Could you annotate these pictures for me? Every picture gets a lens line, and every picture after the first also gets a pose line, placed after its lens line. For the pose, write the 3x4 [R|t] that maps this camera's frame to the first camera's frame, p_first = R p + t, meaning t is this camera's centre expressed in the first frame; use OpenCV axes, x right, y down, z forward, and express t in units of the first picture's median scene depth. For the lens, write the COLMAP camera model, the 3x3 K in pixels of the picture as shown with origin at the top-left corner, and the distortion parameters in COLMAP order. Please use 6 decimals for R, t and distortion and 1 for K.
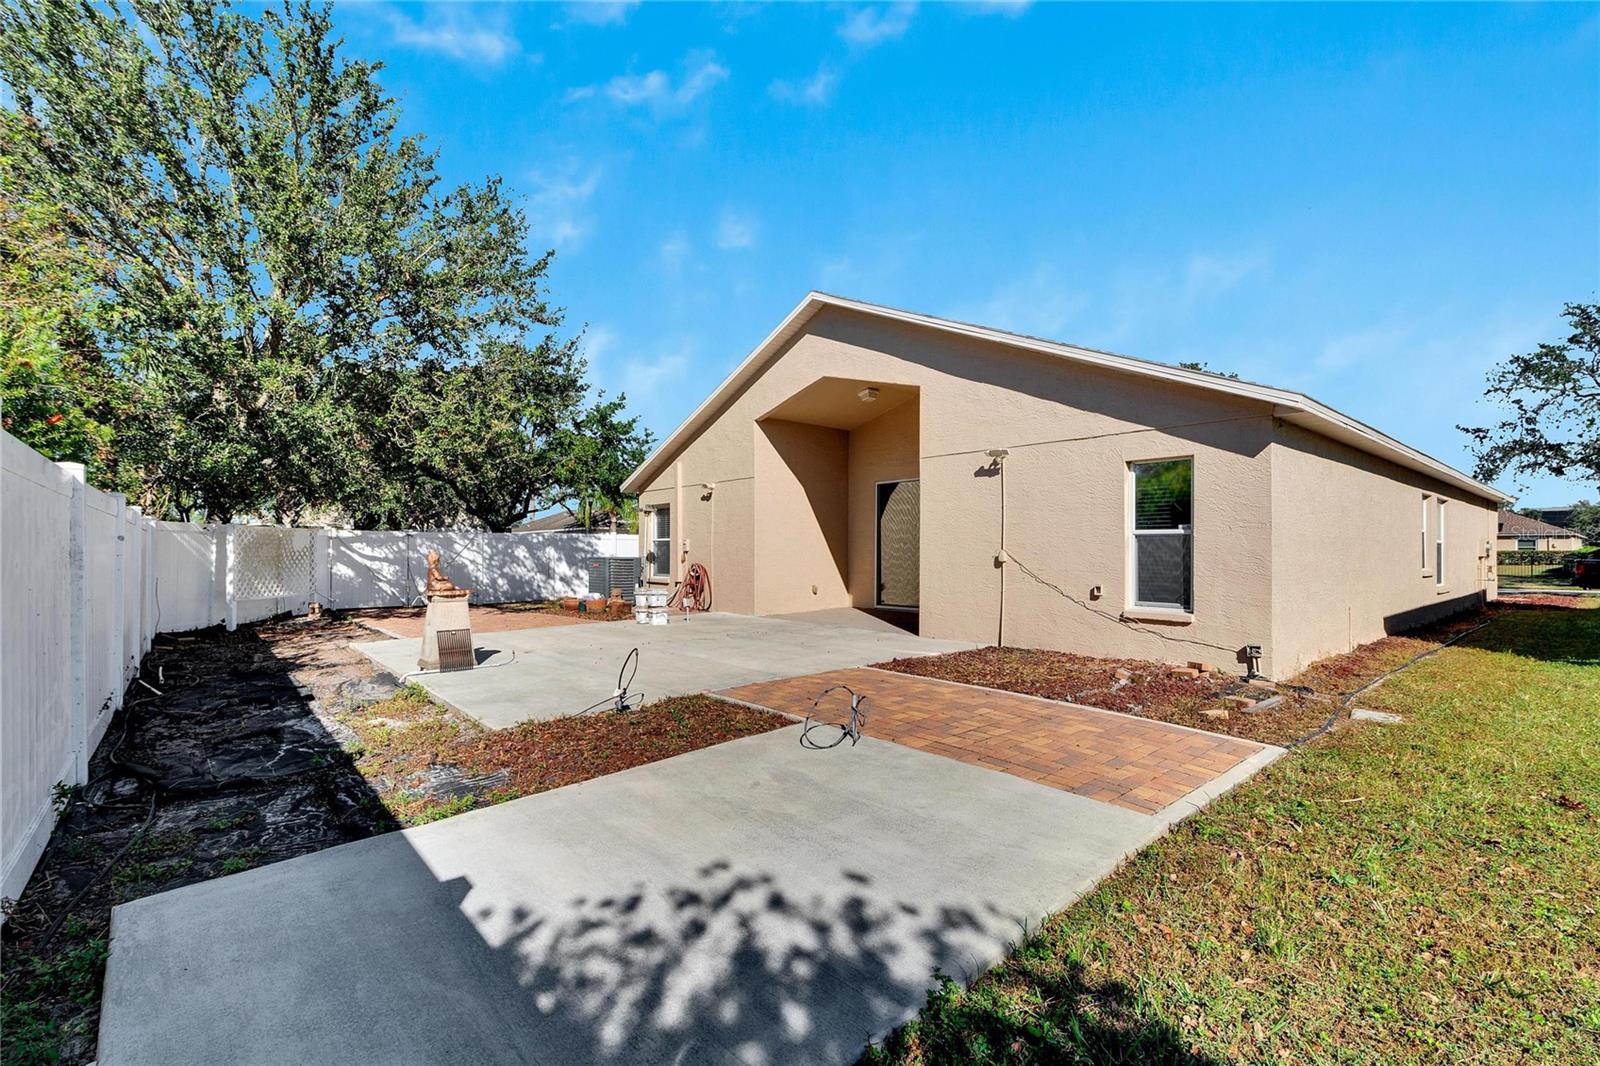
lens RADIAL K [[701.7, 0, 771.0], [0, 701.7, 535.3], [0, 0, 1]] dist [0.002159, 0.000054]
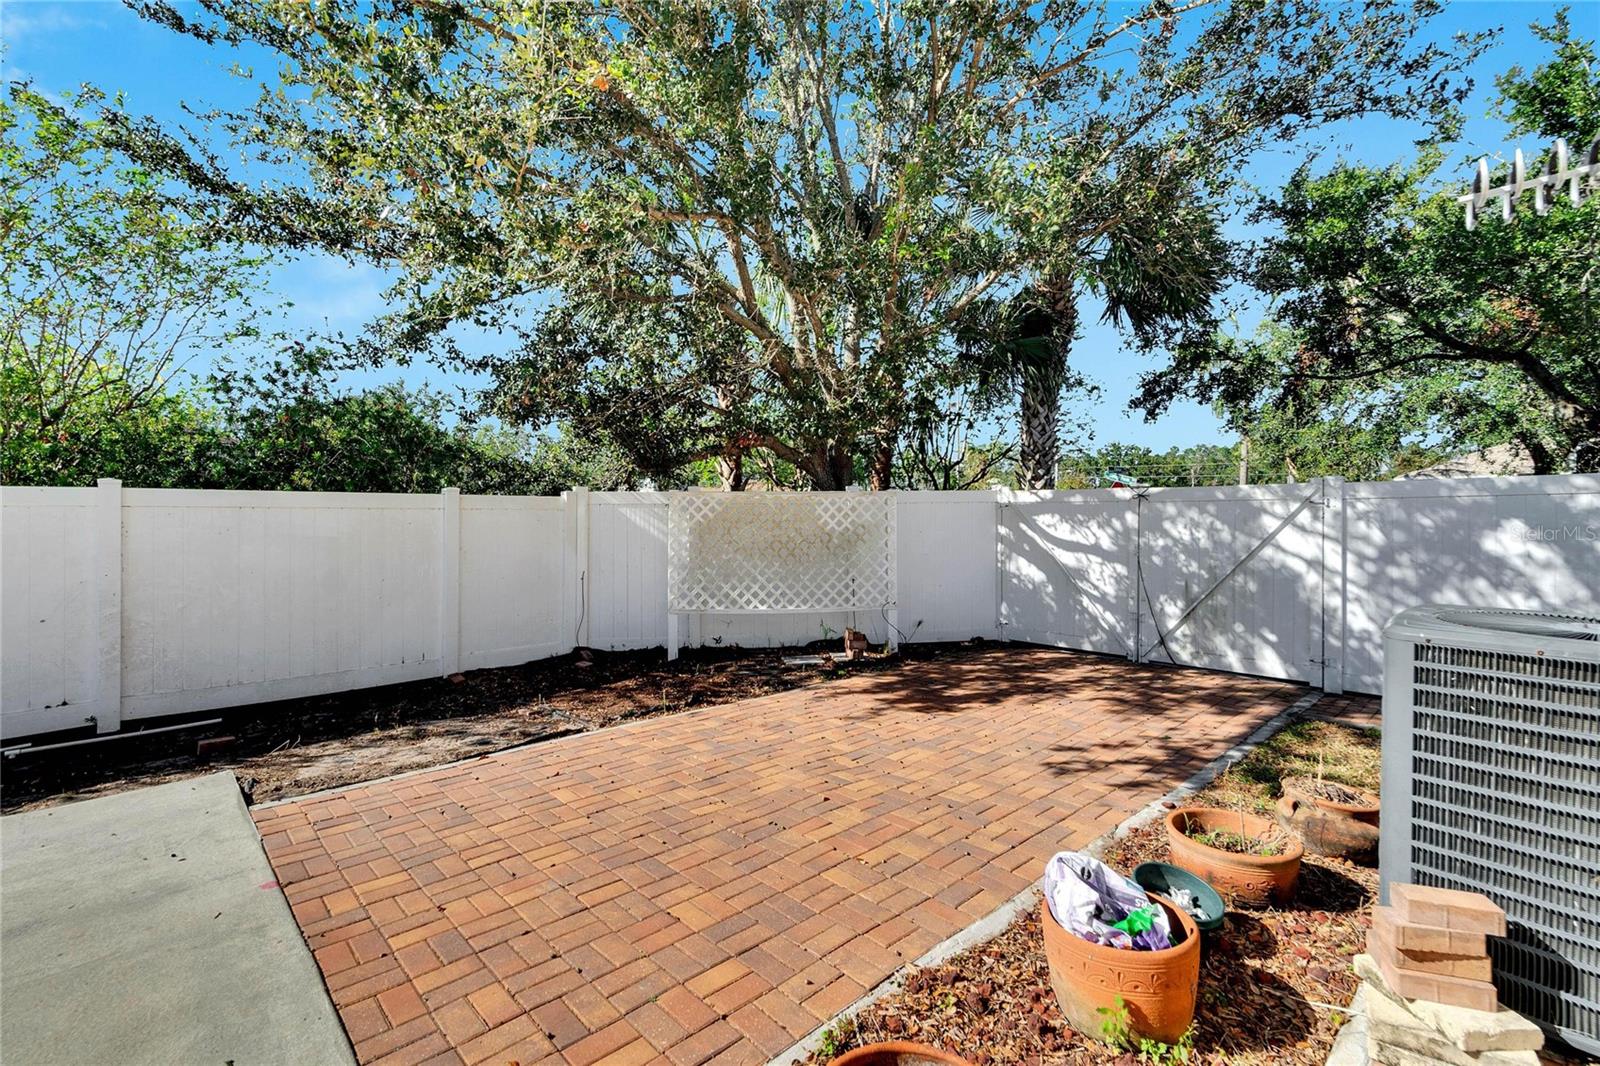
lens RADIAL K [[714.4, 0, 795.1], [0, 714.4, 541.2], [0, 0, 1]] dist [-0.000271, -0.000282]
pose [[0.063041, 0.037096, -0.997321, -0.093302], [0.027402, 0.998868, 0.038886, 0.005017], [0.997635, -0.029780, 0.061953, 0.784125]]
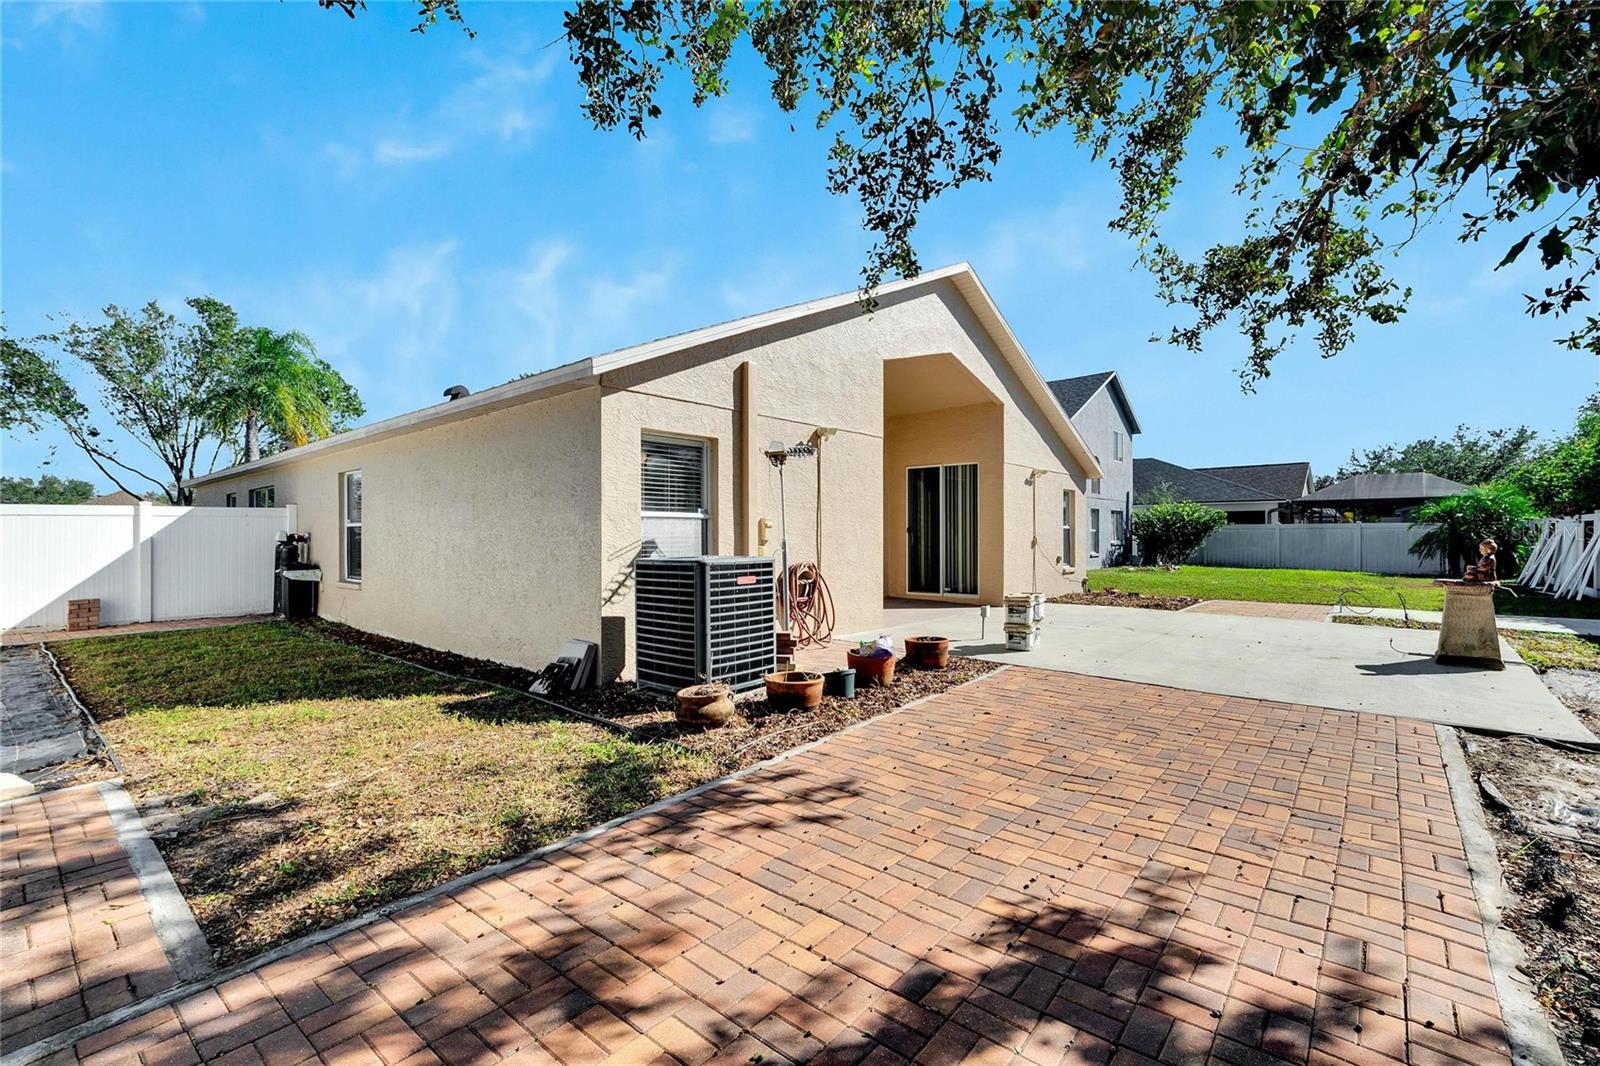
lens RADIAL K [[703.2, 0, 786.9], [0, 703.2, 536.5], [0, 0, 1]] dist [-0.000806, -0.000456]
pose [[-0.166530, -0.001909, 0.986035, -0.572523], [-0.019152, 0.999816, -0.001298, 0.018076], [-0.985850, -0.019101, -0.166536, 0.953934]]
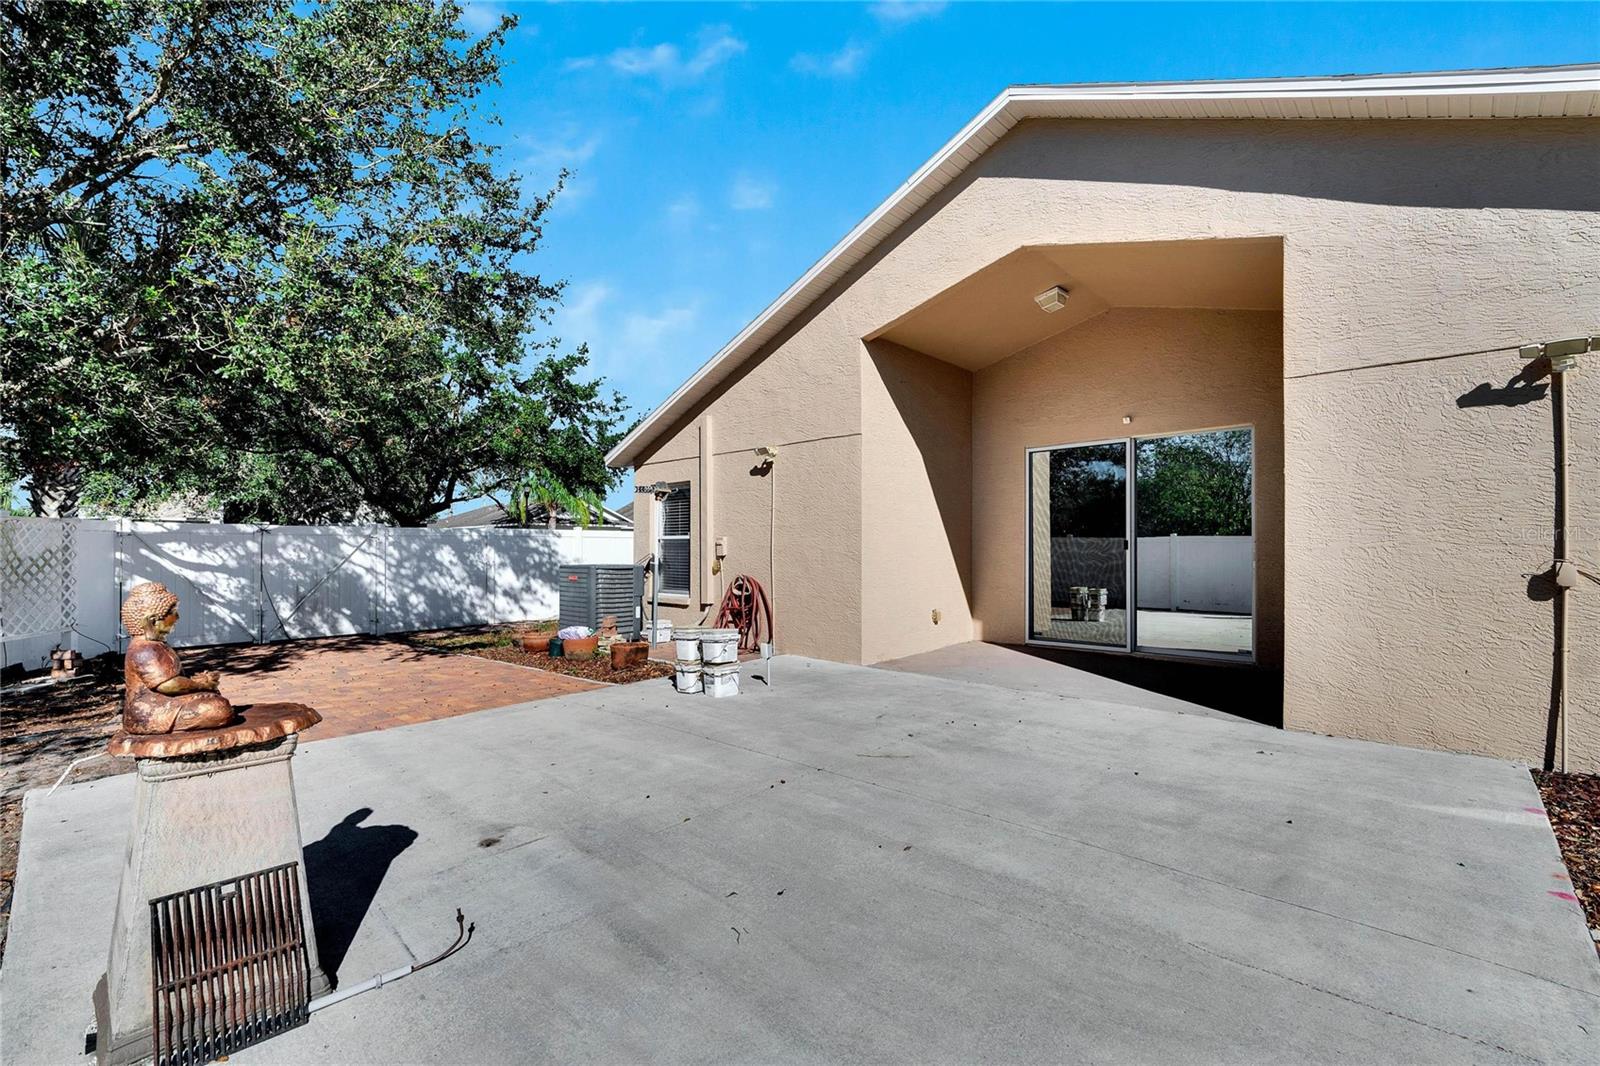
lens RADIAL K [[703.2, 0, 786.9], [0, 703.2, 536.5], [0, 0, 1]] dist [-0.000806, -0.000456]
pose [[0.992844, 0.000622, 0.119418, -0.121325], [-0.001227, 0.999987, 0.004995, 0.001712], [-0.119413, -0.005105, 0.992832, 0.315181]]
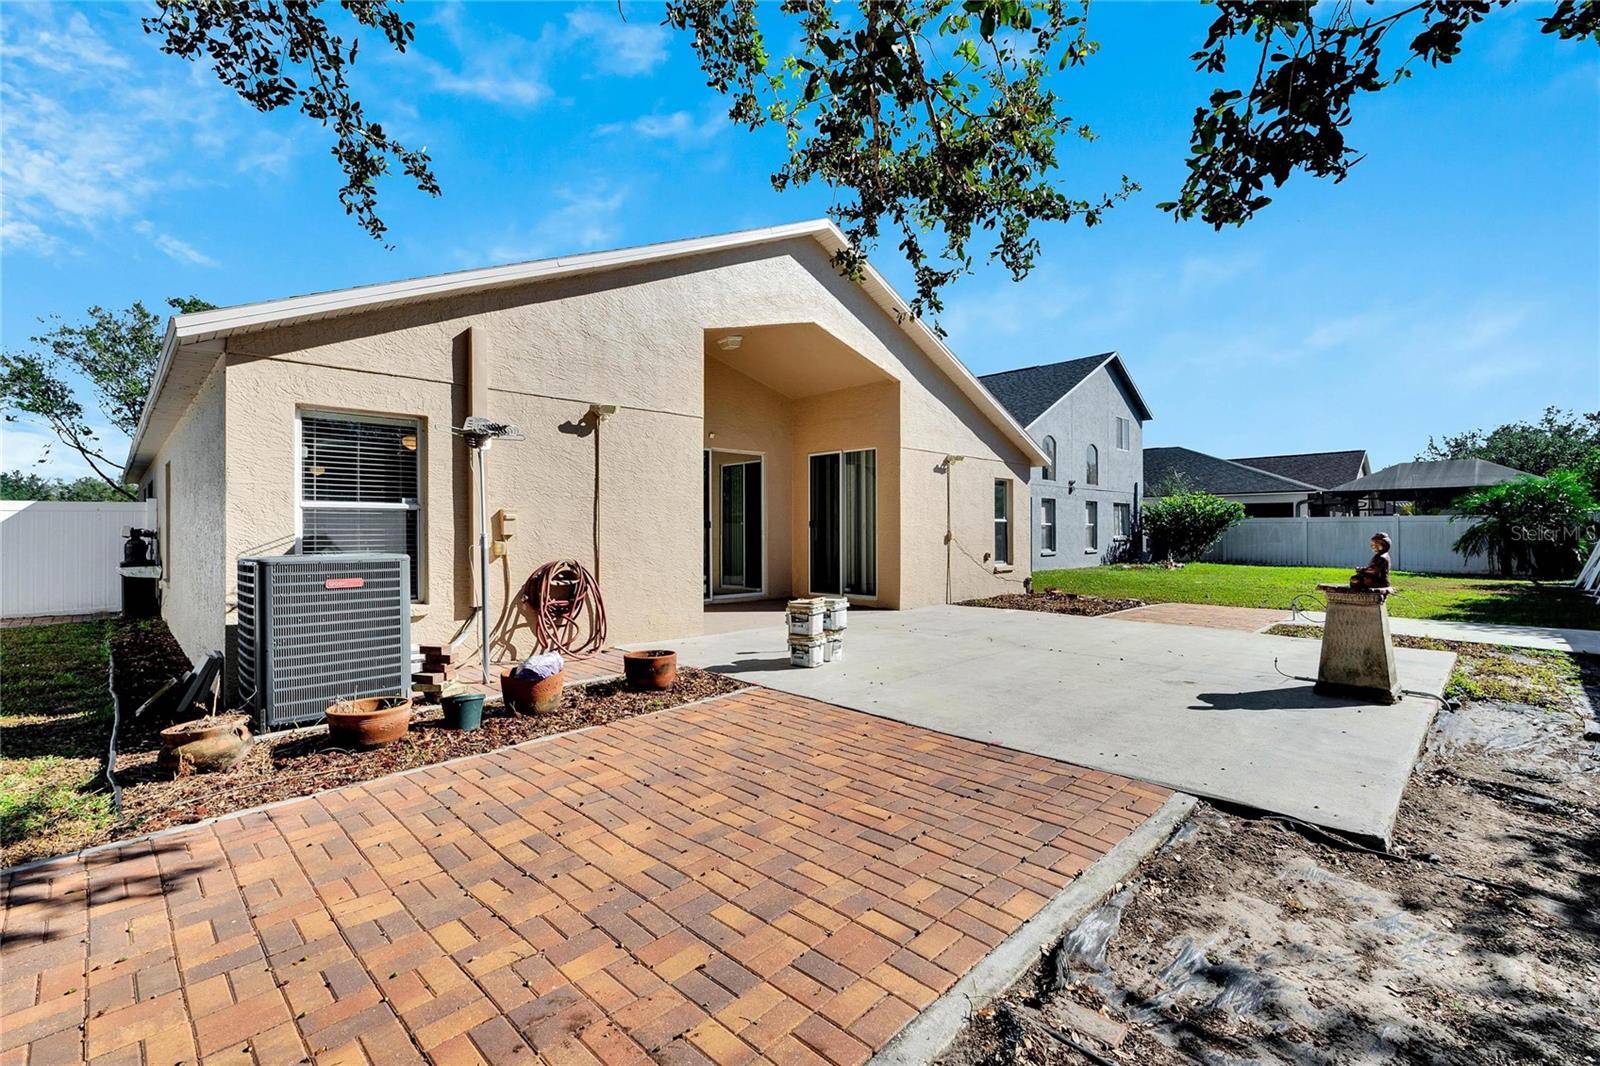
lens RADIAL K [[704.4, 0, 787.3], [0, 704.4, 528.3], [0, 0, 1]] dist [-0.001331, -0.000448]
pose [[-0.089090, 0.003501, 0.996017, -0.525223], [-0.018174, 0.999822, -0.005140, 0.015649], [-0.995858, -0.018560, -0.089010, 0.765228]]
